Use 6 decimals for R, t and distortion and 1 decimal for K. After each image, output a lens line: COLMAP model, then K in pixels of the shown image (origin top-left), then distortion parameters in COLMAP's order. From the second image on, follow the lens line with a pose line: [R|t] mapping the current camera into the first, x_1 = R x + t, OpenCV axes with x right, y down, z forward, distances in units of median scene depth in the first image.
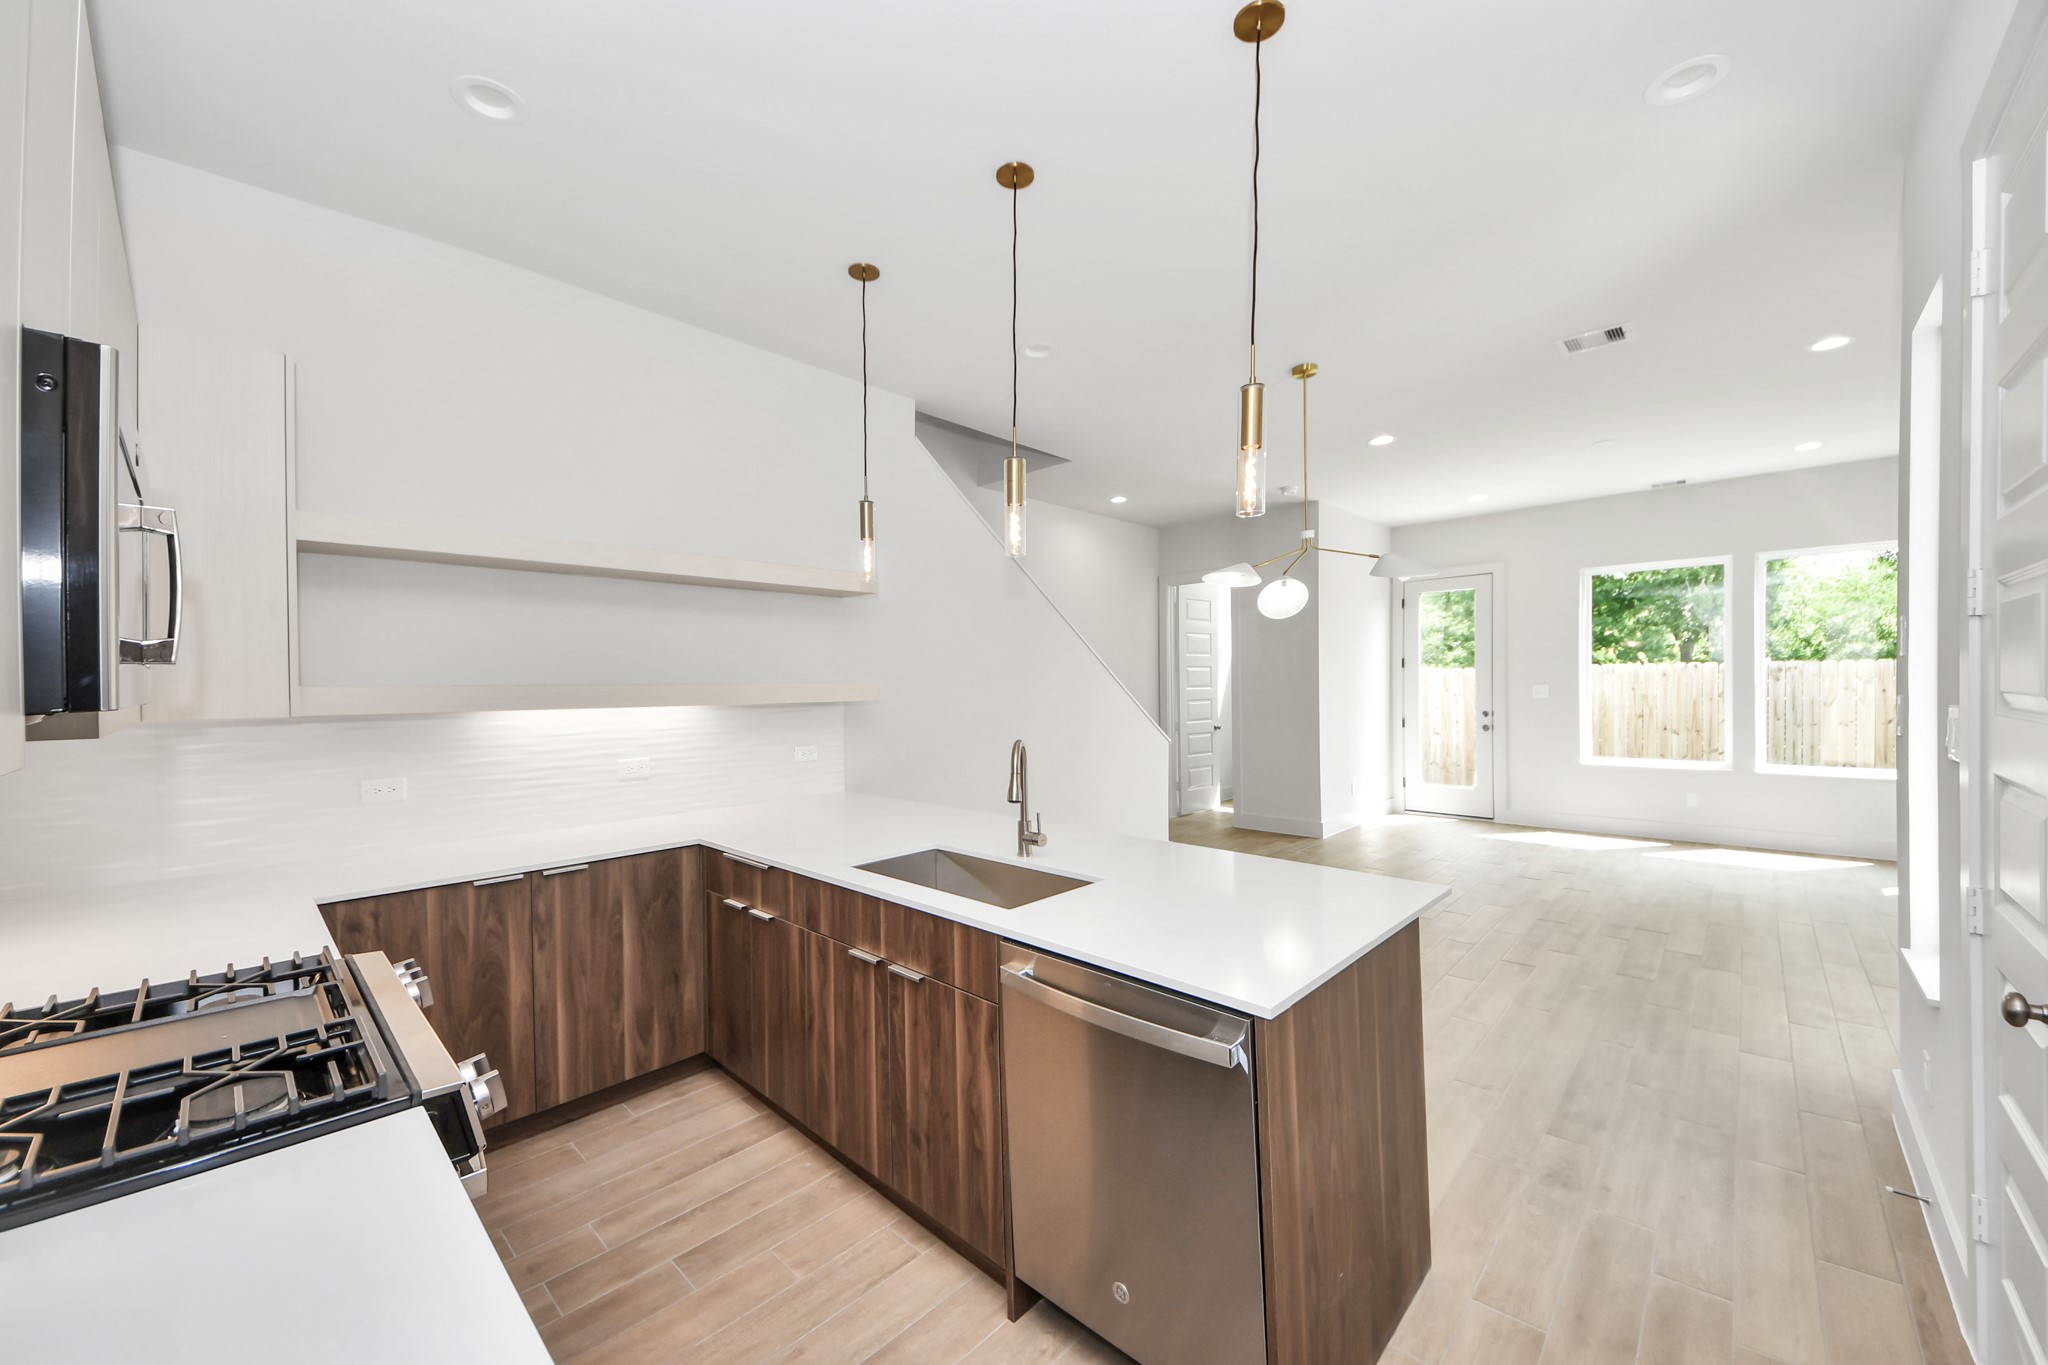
lens RADIAL K [[779.9, 0, 1001.7], [0, 779.9, 686.1], [0, 0, 1]] dist [-0.019741, -0.000217]
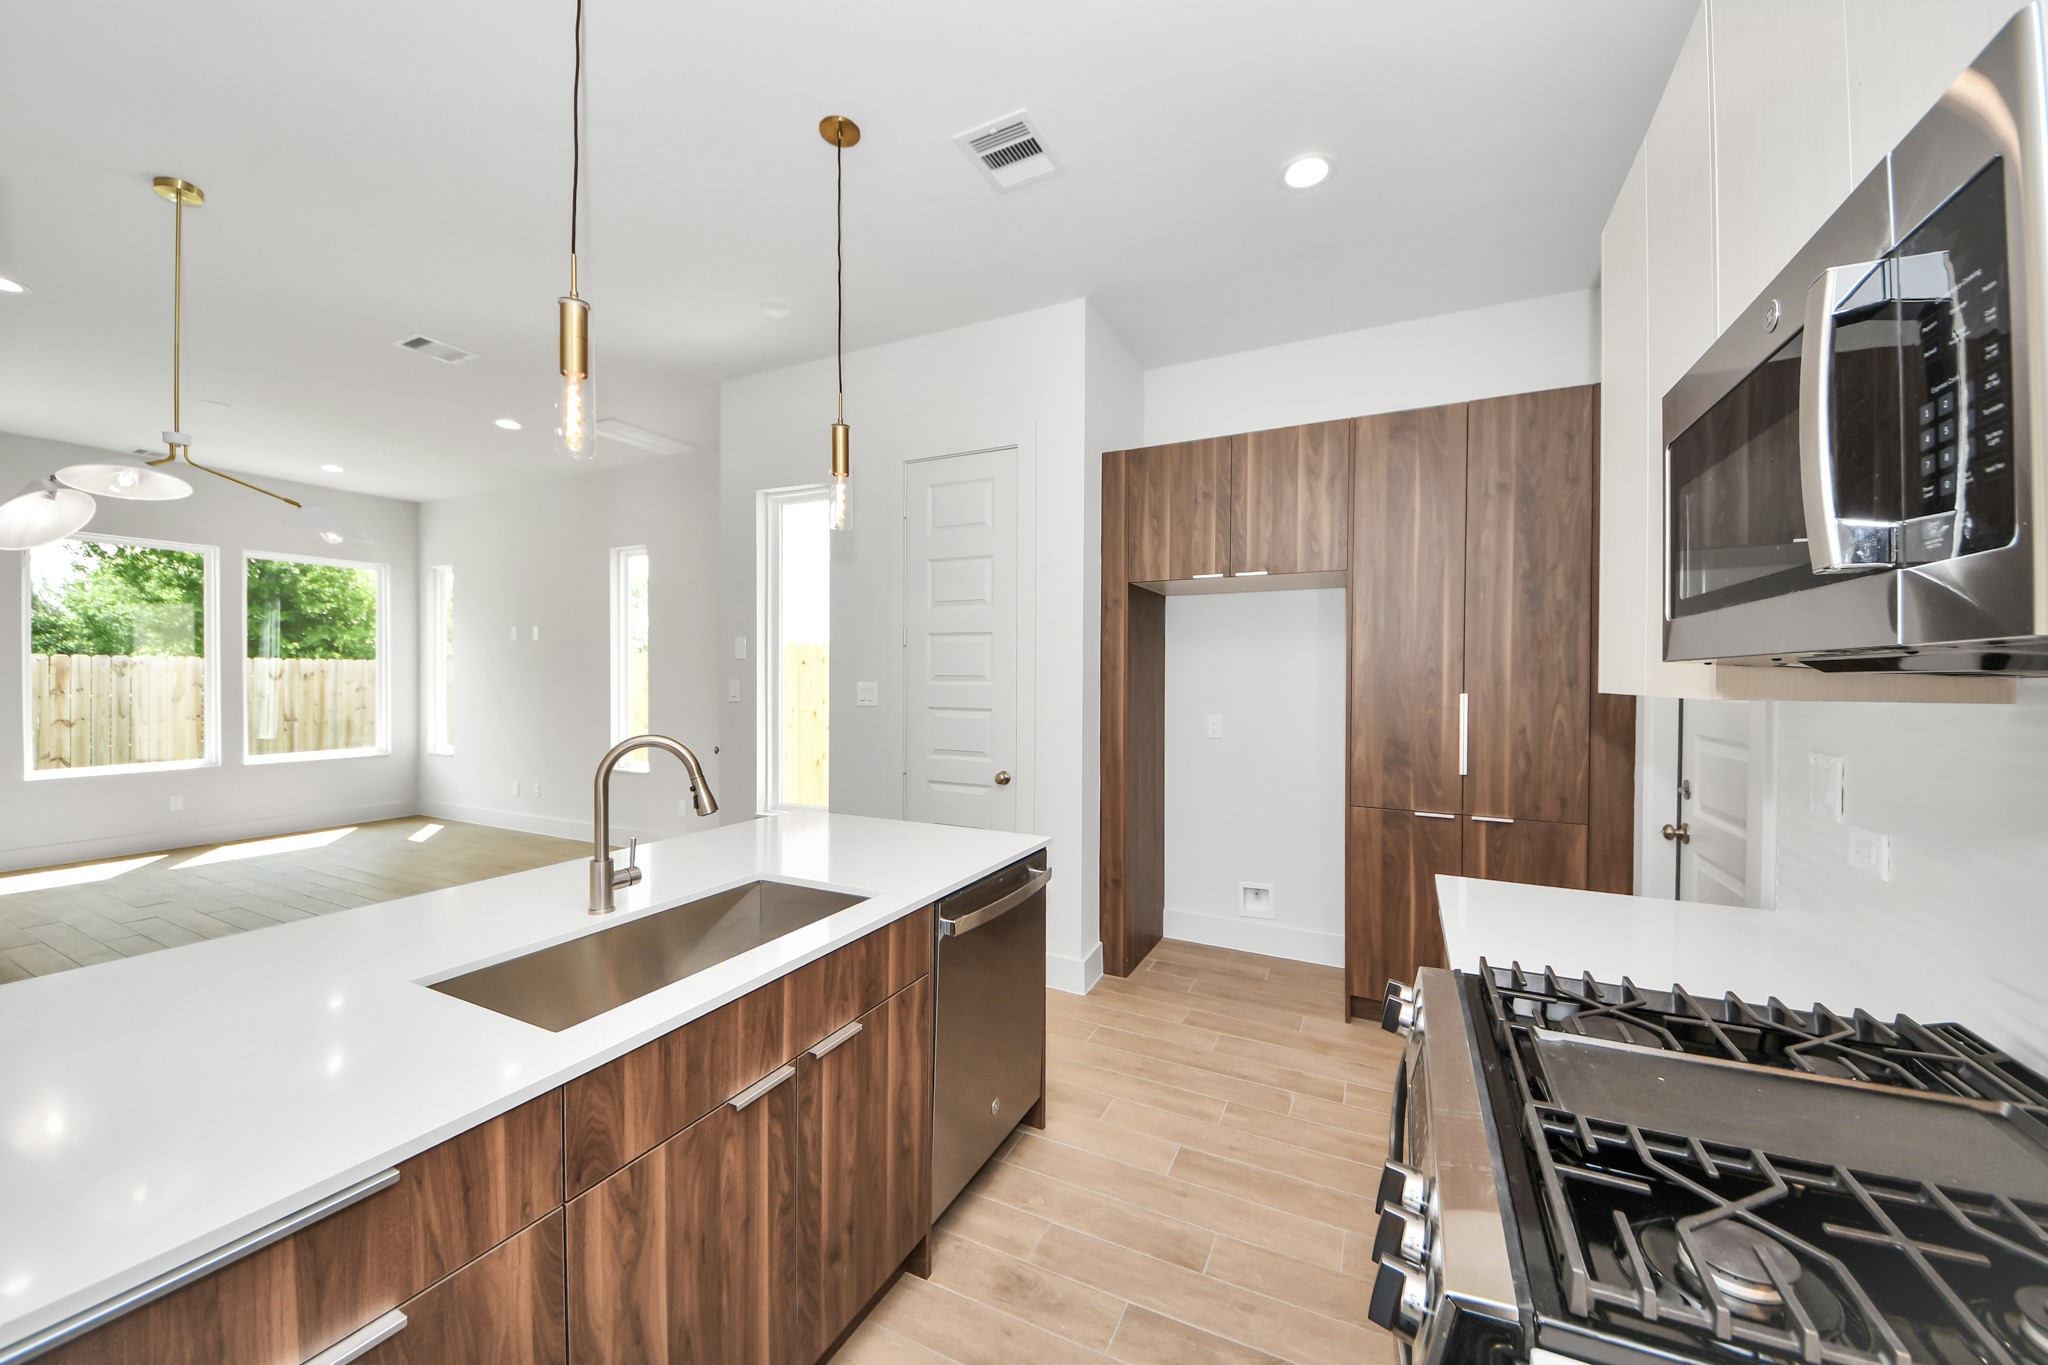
lens RADIAL K [[732.3, 0, 1024.0], [0, 732.3, 682.5], [0, 0, 1]] dist [-0.000014, -0.000038]
pose [[-0.316423, 0.001081, 0.948617, -0.834895], [0.004777, 0.999988, 0.000453, 0.025269], [-0.948606, 0.004675, -0.316425, 1.032617]]
